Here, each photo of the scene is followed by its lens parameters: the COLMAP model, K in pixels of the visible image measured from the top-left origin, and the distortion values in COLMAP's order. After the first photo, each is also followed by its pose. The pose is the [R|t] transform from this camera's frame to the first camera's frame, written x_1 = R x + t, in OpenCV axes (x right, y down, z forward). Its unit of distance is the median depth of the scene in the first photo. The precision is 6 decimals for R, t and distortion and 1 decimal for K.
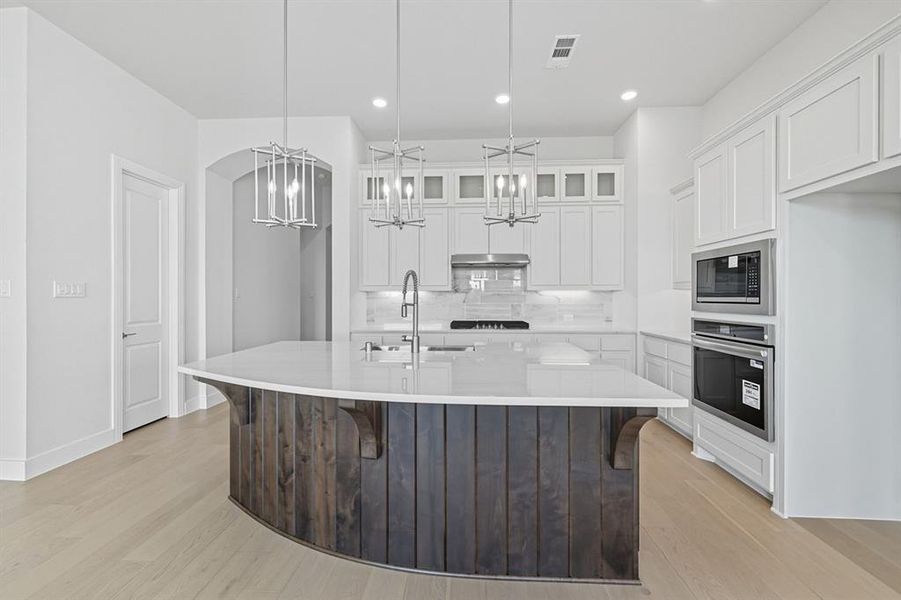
lens RADIAL K [[355.9, 0, 449.8], [0, 355.9, 298.4], [0, 0, 1]] dist [-0.001239, 0.000516]
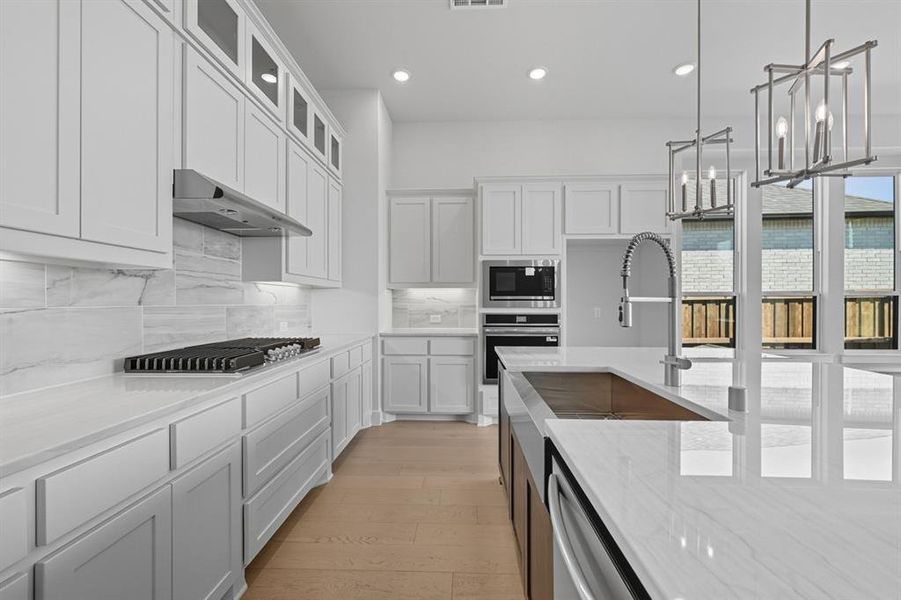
lens RADIAL K [[355.9, 0, 439.9], [0, 355.9, 303.1], [0, 0, 1]] dist [-0.001239, 0.000516]
pose [[-0.003121, -0.000362, 0.999995, -0.570276], [0.003228, 0.999995, 0.000372, 0.020625], [-0.999990, 0.003229, -0.003120, 1.227436]]
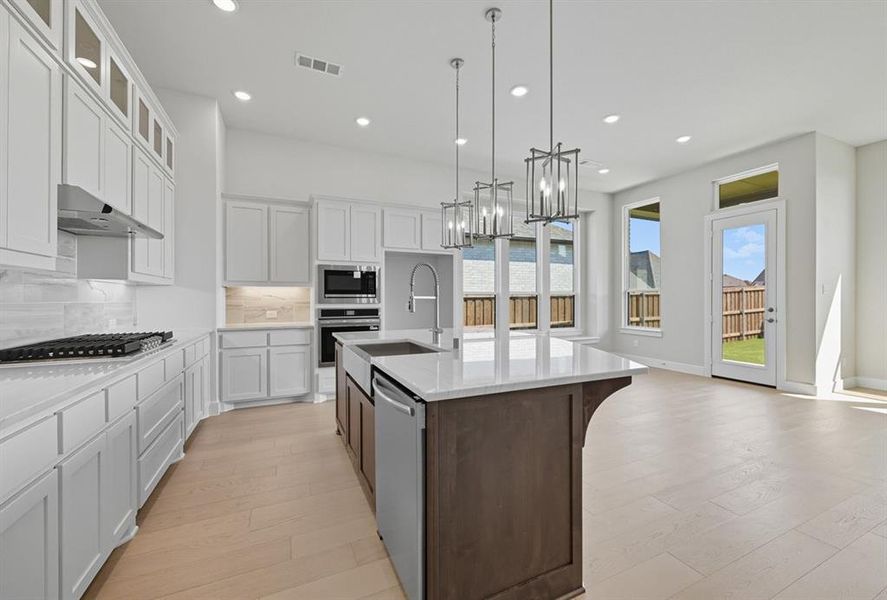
lens RADIAL K [[362.2, 0, 436.7], [0, 362.2, 301.1], [0, 0, 1]] dist [-0.008813, 0.001392]
pose [[-0.461278, -0.001695, 0.887254, -0.917932], [0.005132, 0.999976, 0.004578, 0.021794], [-0.887241, 0.006665, -0.461259, 1.338102]]
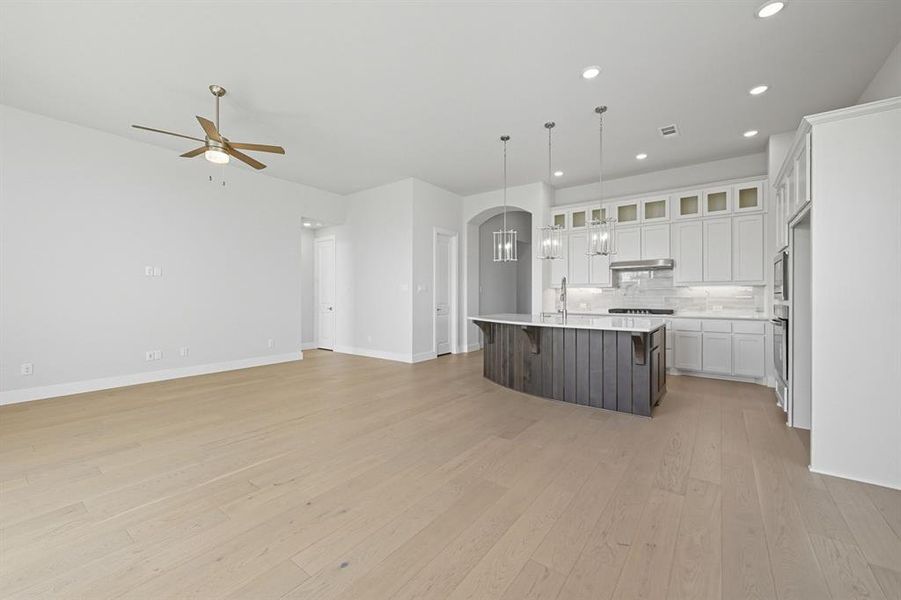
lens RADIAL K [[355.9, 0, 453.0], [0, 355.9, 295.6], [0, 0, 1]] dist [-0.001239, 0.000516]
pose [[0.831943, 0.000543, -0.554861, 0.437643], [-0.002399, 0.999994, -0.002617, 0.028593], [0.554856, 0.003508, 0.831939, -0.901352]]
